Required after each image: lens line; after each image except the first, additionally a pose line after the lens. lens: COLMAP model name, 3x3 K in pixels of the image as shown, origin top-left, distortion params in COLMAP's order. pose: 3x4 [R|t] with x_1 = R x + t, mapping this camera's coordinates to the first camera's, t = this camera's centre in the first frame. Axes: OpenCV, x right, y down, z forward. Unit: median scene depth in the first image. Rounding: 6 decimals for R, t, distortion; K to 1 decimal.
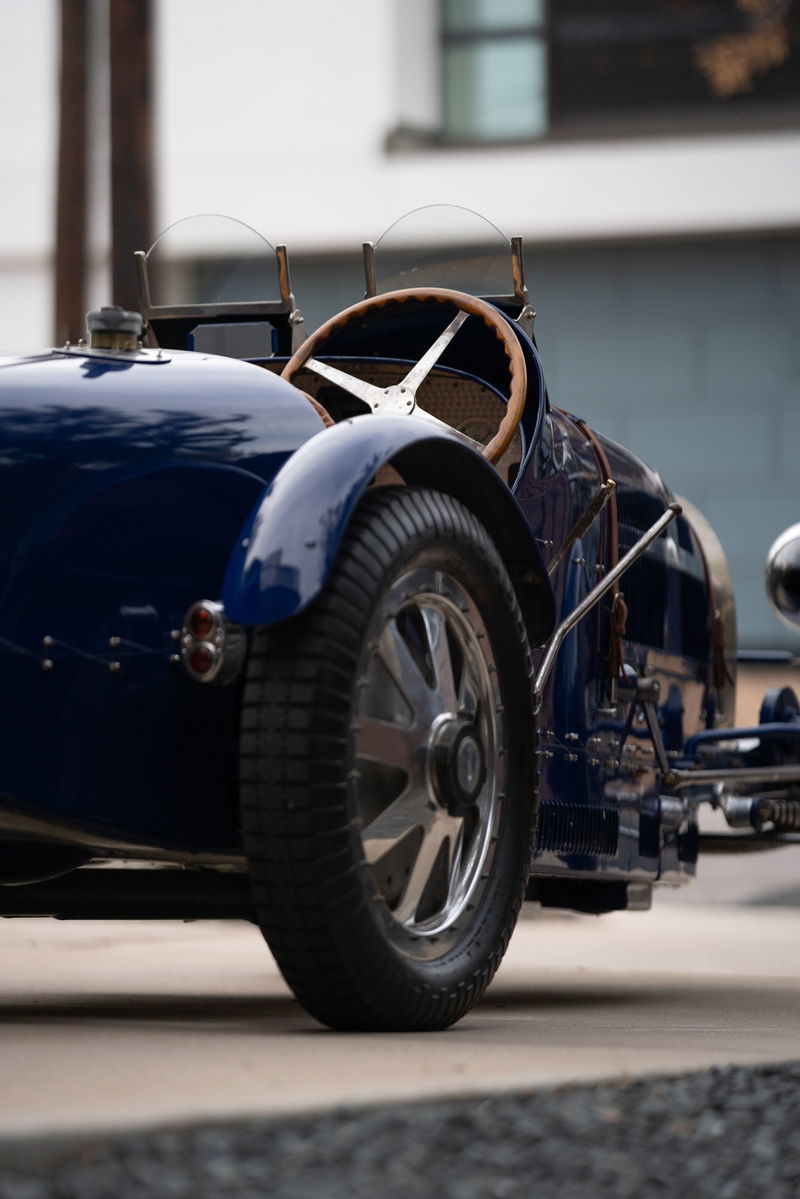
lens RADIAL K [[4482.8, 0, 400.0], [0, 4482.8, 599.5], [0, 0, 1]] dist [0.463677, 0.813614]
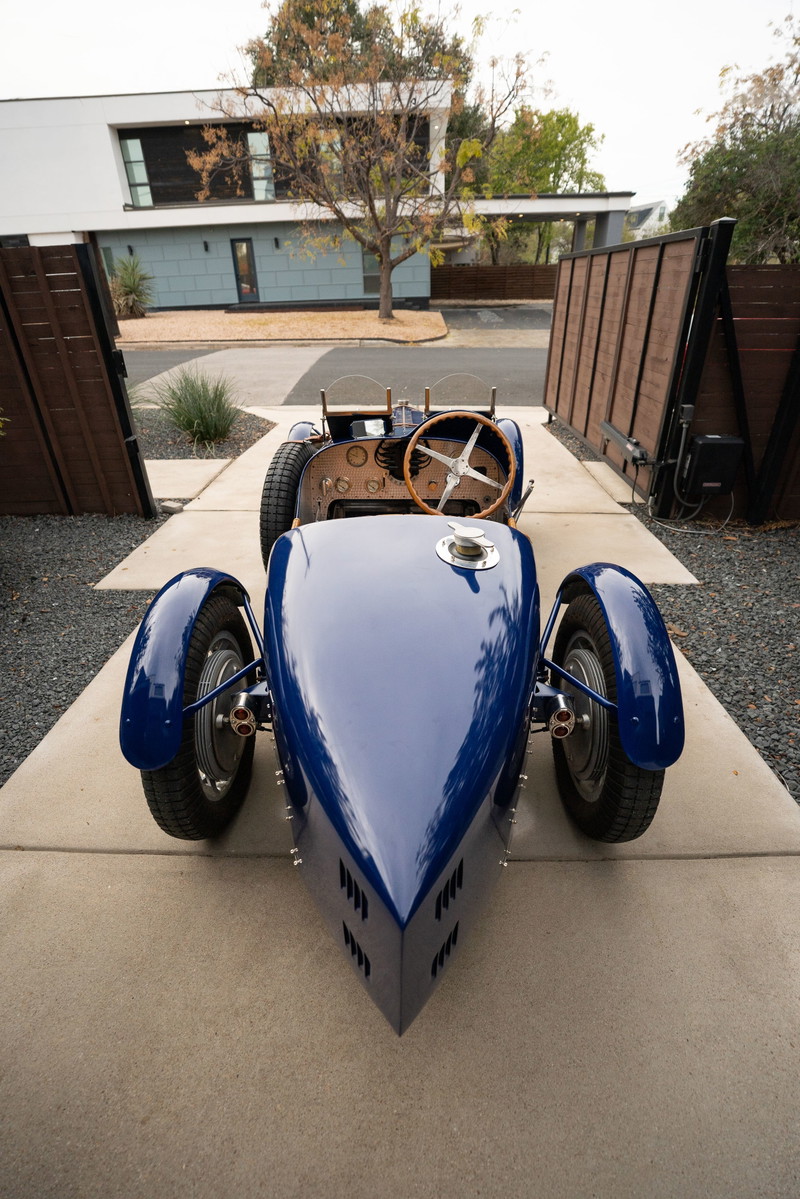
lens RADIAL K [[557.5, 0, 400.0], [0, 557.5, 599.5], [0, 0, 1]] dist [-0.074297, 0.029330]
pose [[0.912462, -0.228071, 0.339702, -0.154419], [0.020812, 0.855034, 0.518155, -0.141102], [-0.408633, -0.465726, 0.784932, 0.731045]]
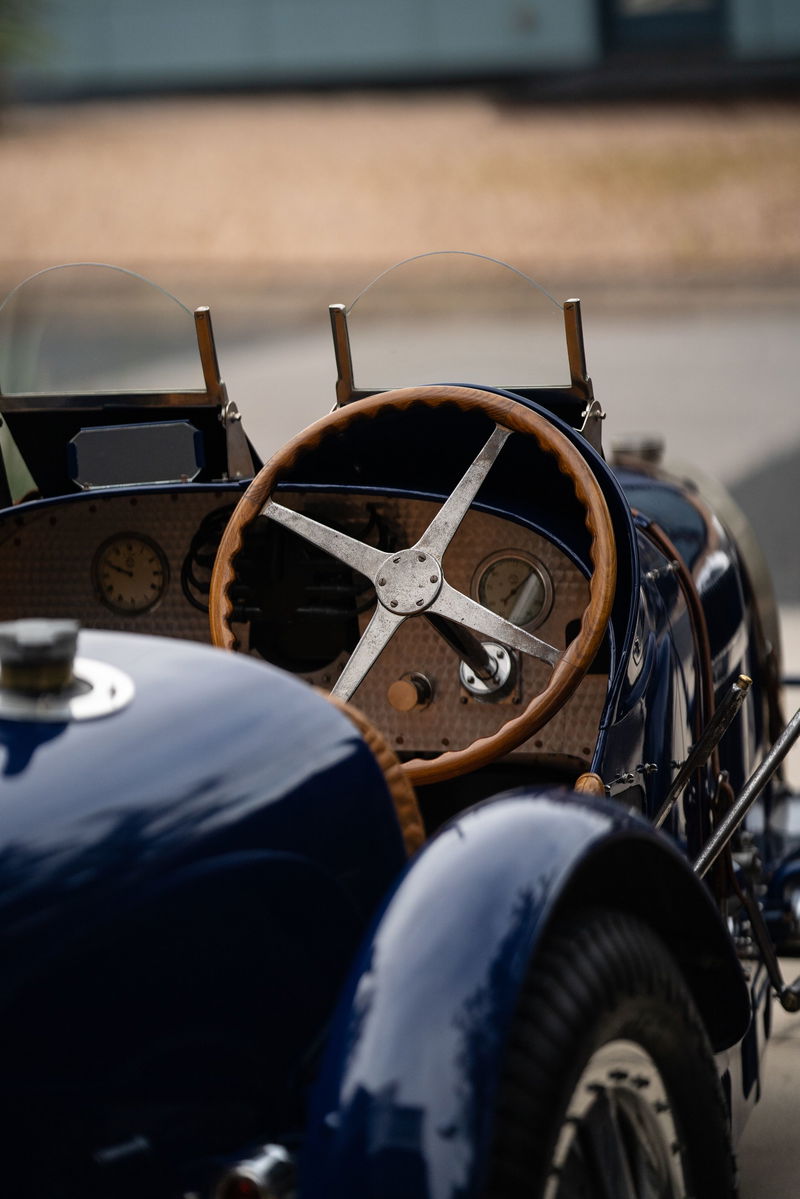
lens RADIAL K [[4482.8, 0, 400.0], [0, 4482.8, 599.5], [0, 0, 1]] dist [0.463677, 0.813614]
pose [[0.993450, -0.072244, 0.088528, -0.060965], [0.058132, 0.986556, 0.152736, -0.140563], [-0.098372, -0.146590, 0.984294, 0.350546]]
